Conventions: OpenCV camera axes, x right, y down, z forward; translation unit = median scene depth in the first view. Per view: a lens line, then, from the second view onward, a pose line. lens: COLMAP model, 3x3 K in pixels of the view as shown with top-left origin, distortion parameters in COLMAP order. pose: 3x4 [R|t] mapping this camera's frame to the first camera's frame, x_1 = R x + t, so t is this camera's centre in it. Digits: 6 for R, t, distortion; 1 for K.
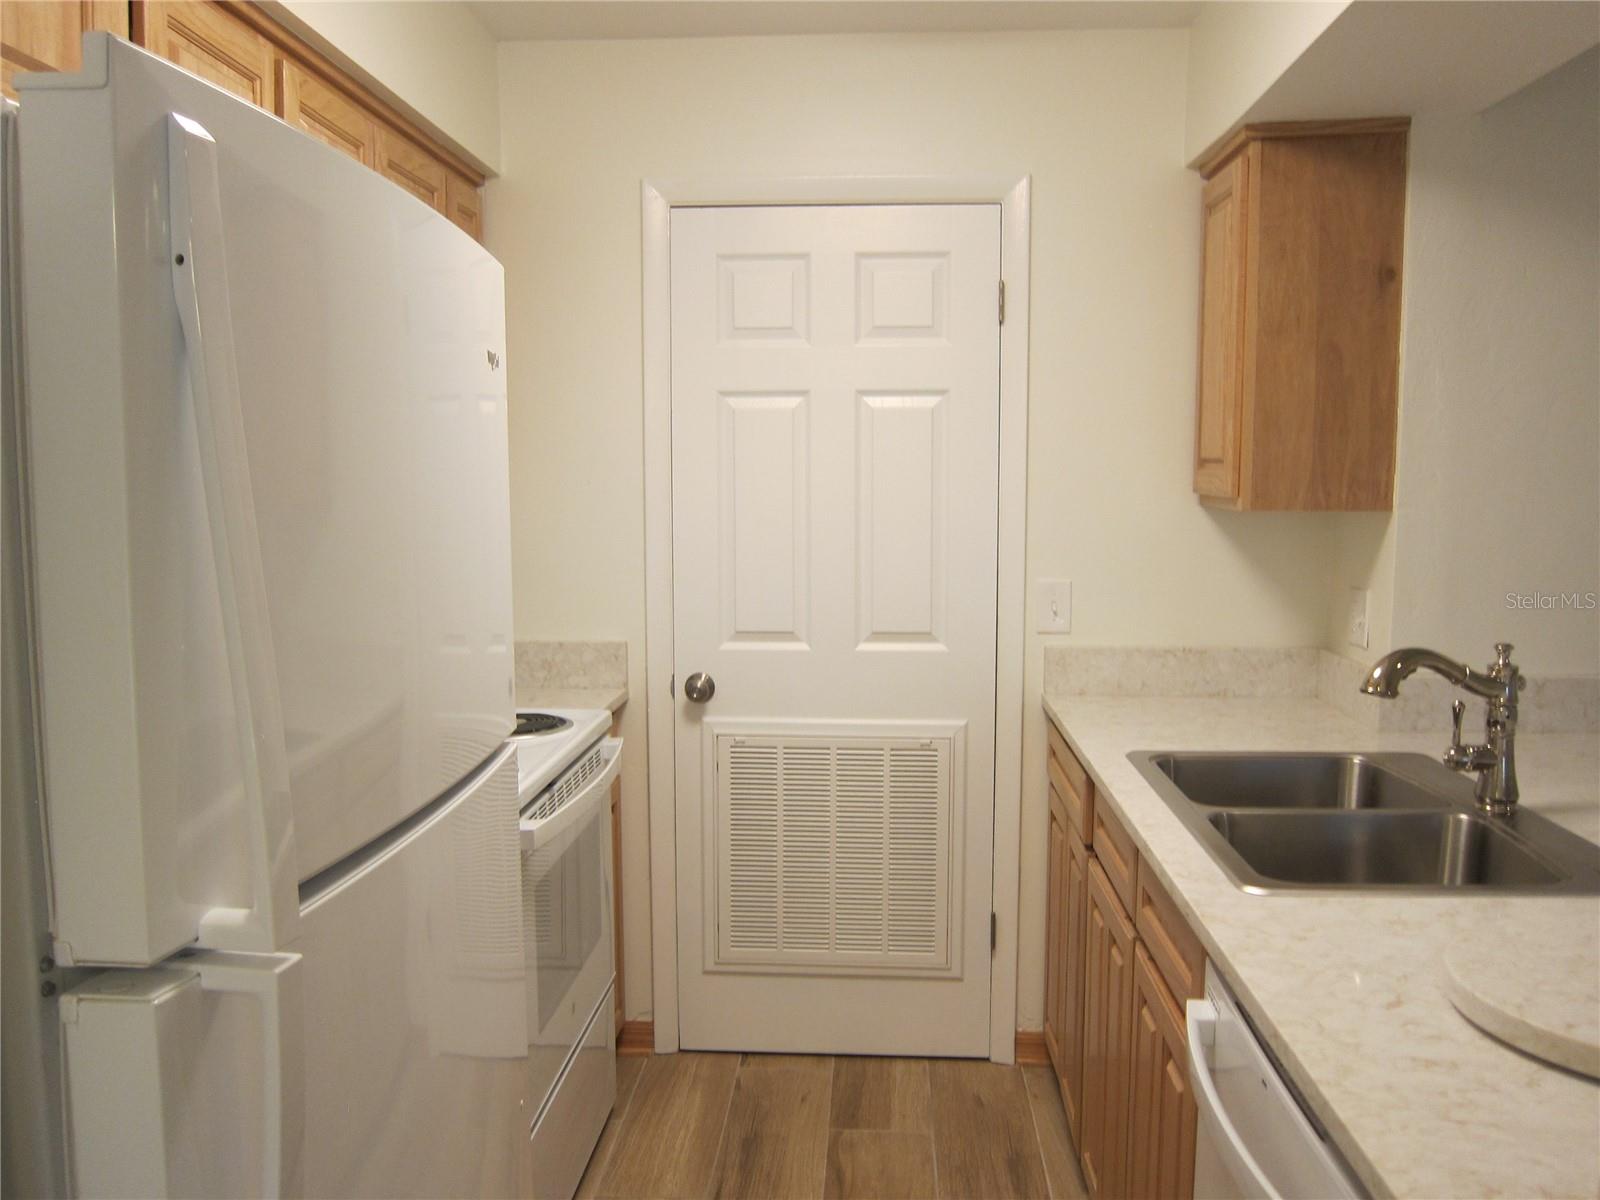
lens RADIAL K [[1333.6, 0, 799.9], [0, 1333.6, 600.8], [0, 0, 1]] dist [-0.064389, 0.025801]
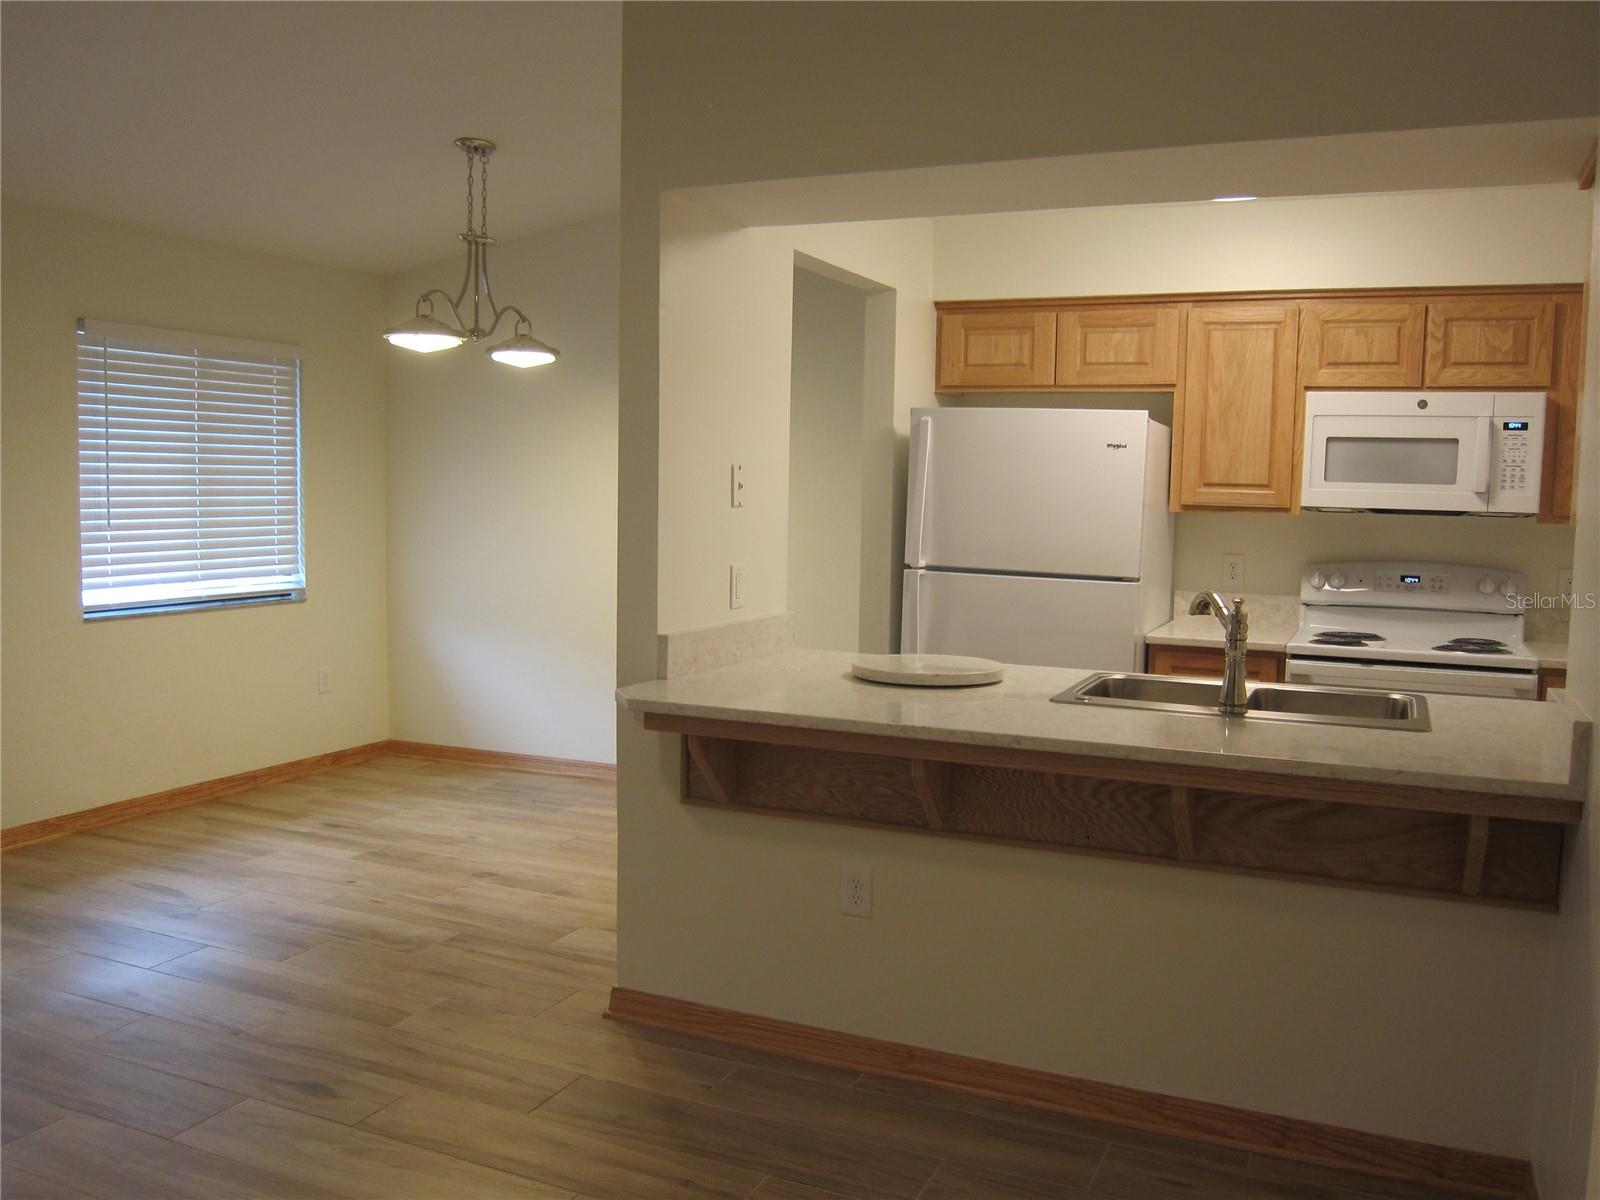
lens RADIAL K [[1333.6, 0, 798.3], [0, 1333.6, 604.2], [0, 0, 1]] dist [-0.064389, 0.025801]
pose [[-0.356088, 0.074721, -0.931460, 1.397407], [-0.111579, 0.986266, 0.121773, -0.057229], [0.927767, 0.147293, -0.342860, 0.700578]]
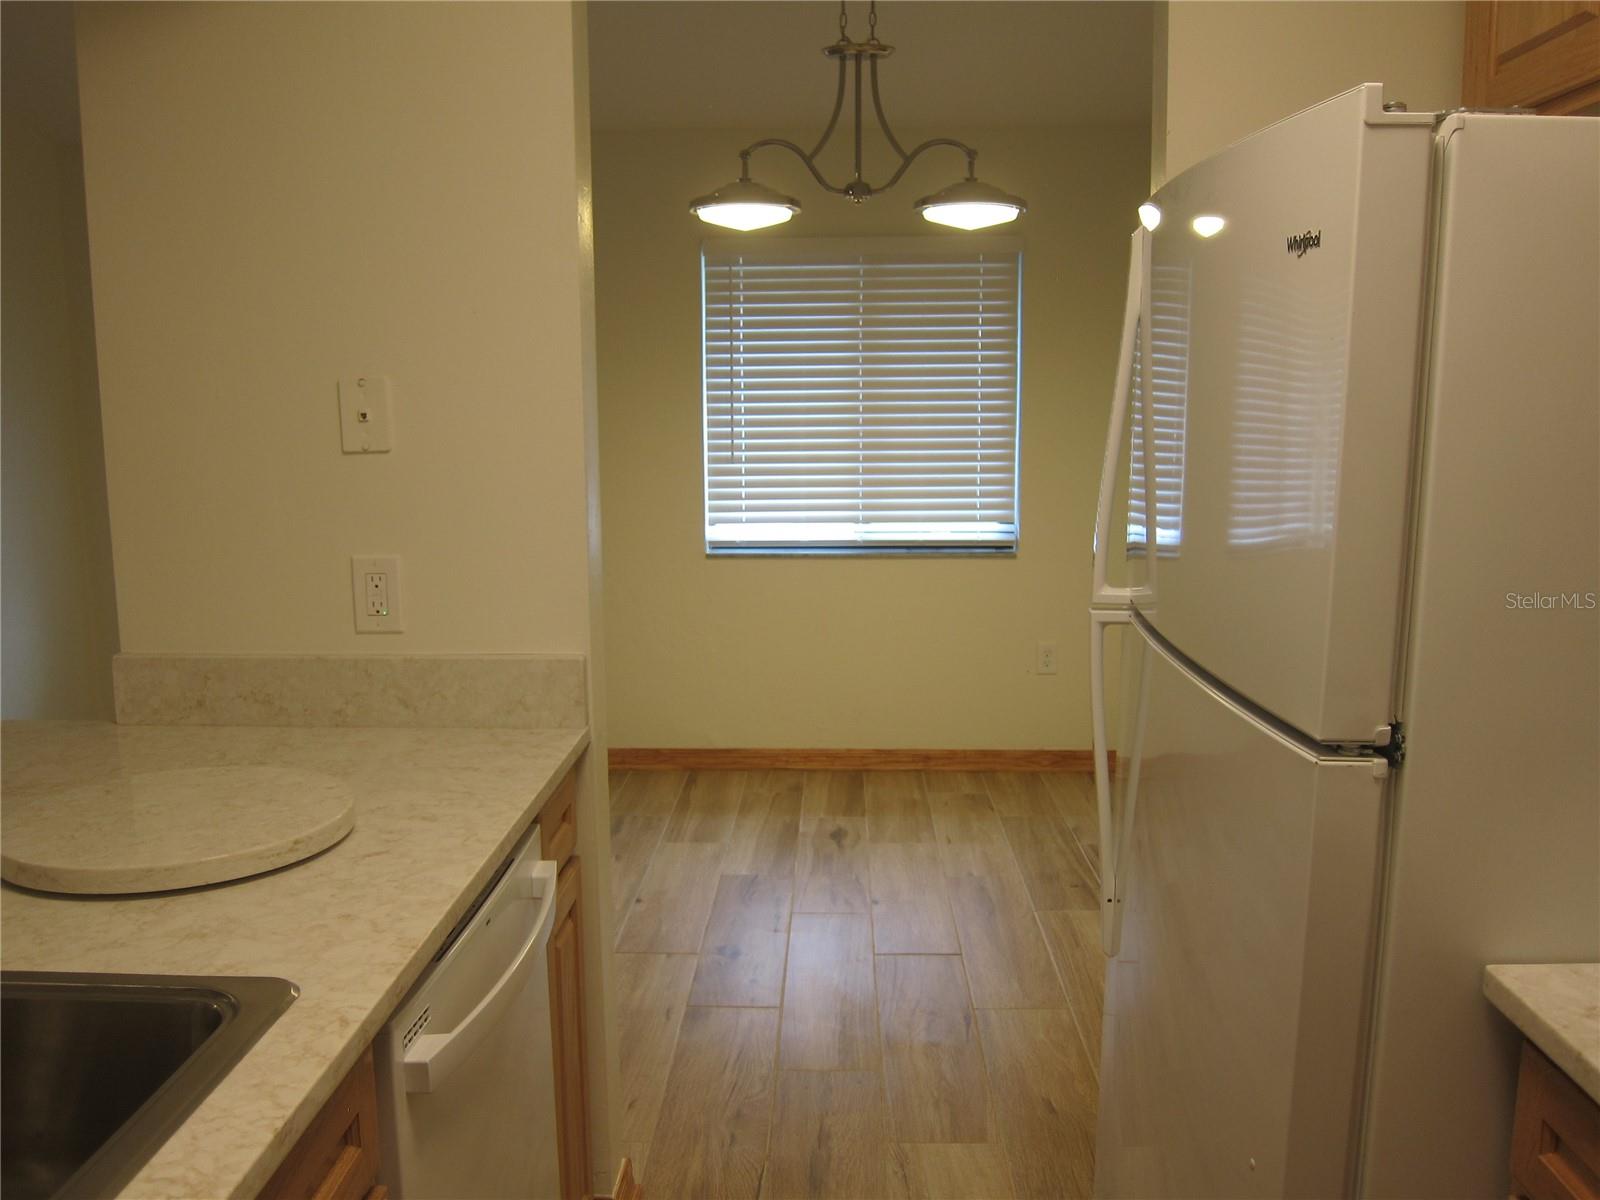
lens RADIAL K [[1333.6, 0, 788.8], [0, 1333.6, 597.8], [0, 0, 1]] dist [-0.064389, 0.025801]
pose [[-0.999769, 0.009294, -0.019378, 0.047687], [0.004270, 0.969578, 0.244746, -0.084412], [0.021063, 0.244607, -0.969394, 0.902362]]
